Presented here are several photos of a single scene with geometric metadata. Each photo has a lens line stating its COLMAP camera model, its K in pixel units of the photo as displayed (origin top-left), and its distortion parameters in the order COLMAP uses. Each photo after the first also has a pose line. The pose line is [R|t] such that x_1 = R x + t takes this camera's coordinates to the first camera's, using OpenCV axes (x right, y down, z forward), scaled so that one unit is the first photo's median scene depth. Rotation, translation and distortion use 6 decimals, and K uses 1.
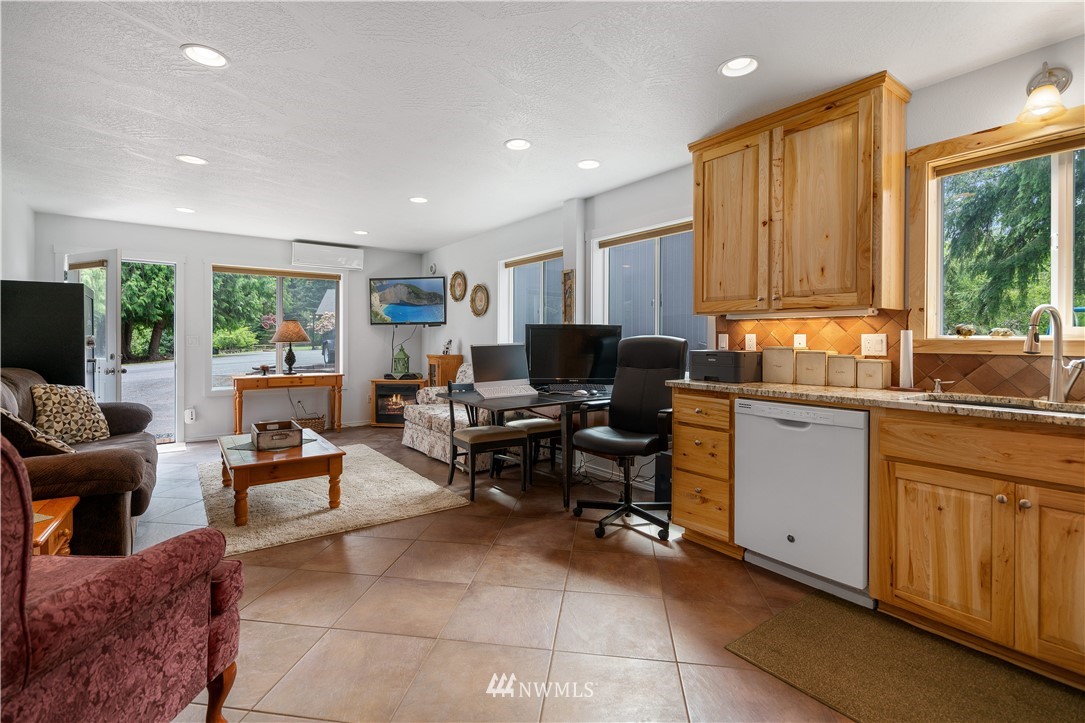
lens RADIAL K [[492.9, 0, 533.1], [0, 492.9, 343.9], [0, 0, 1]] dist [-0.005424, 0.003460]
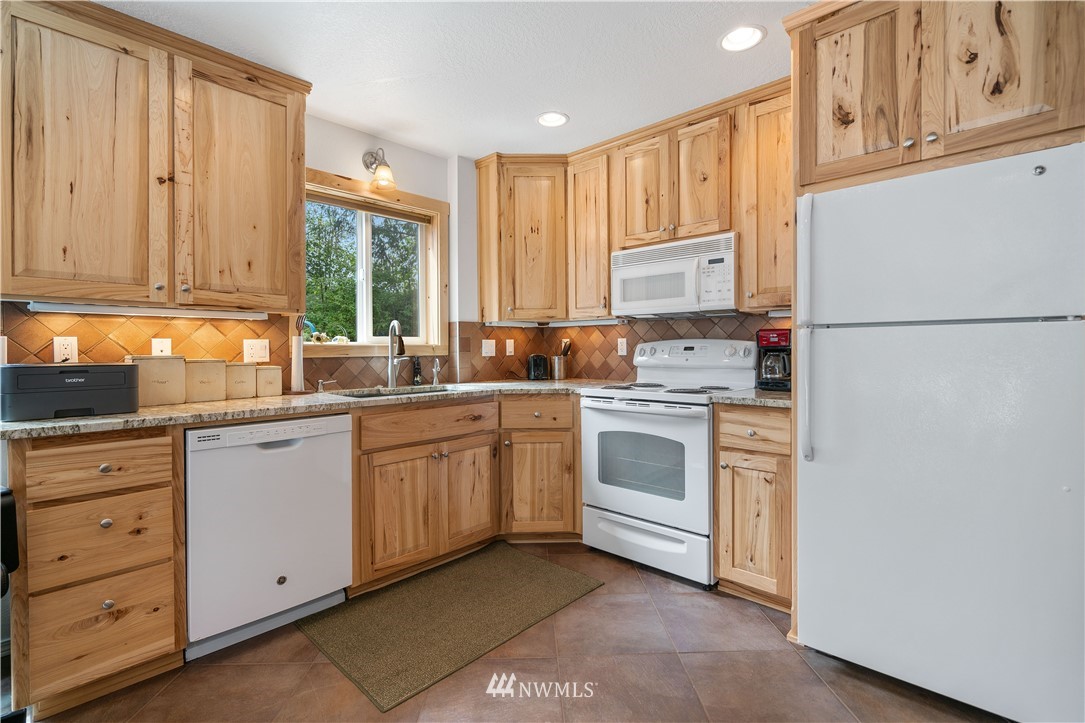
lens RADIAL K [[492.9, 0, 538.7], [0, 492.9, 351.9], [0, 0, 1]] dist [-0.005424, 0.003460]
pose [[-0.171727, -0.013284, 0.985055, -0.356523], [0.009285, 0.999843, 0.015102, -0.005568], [-0.985101, 0.011739, -0.171577, 0.659847]]
